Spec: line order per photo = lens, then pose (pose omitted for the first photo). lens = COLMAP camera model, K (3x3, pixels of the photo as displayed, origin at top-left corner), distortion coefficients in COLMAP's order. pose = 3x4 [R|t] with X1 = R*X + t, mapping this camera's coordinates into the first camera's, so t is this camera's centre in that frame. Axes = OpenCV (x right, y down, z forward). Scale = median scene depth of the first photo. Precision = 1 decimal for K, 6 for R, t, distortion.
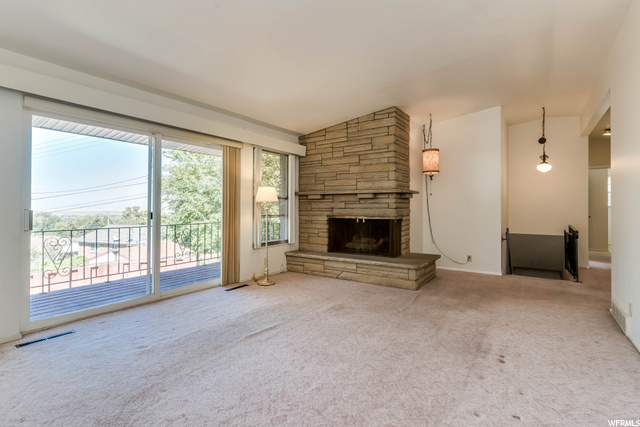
lens RADIAL K [[309.0, 0, 318.1], [0, 309.0, 209.4], [0, 0, 1]] dist [-0.000461, 0.000455]
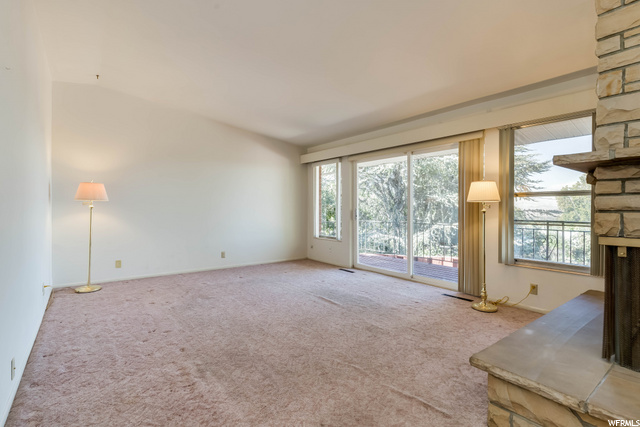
lens RADIAL K [[309.0, 0, 318.1], [0, 309.0, 209.4], [0, 0, 1]] dist [-0.000461, 0.000455]
pose [[-0.301128, 0.000649, -0.953584, 0.646913], [-0.010307, 0.999939, 0.003935, -0.002381], [0.953528, 0.011014, -0.301103, 0.795053]]
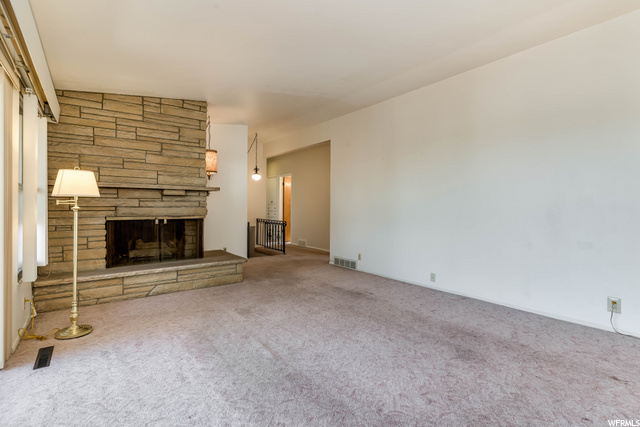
lens RADIAL K [[309.0, 0, 318.1], [0, 309.0, 209.4], [0, 0, 1]] dist [-0.000461, 0.000455]
pose [[0.312743, -0.008477, 0.949800, -0.554748], [0.004358, 0.999962, 0.007490, -0.000883], [-0.949828, 0.001796, 0.312768, 0.351987]]
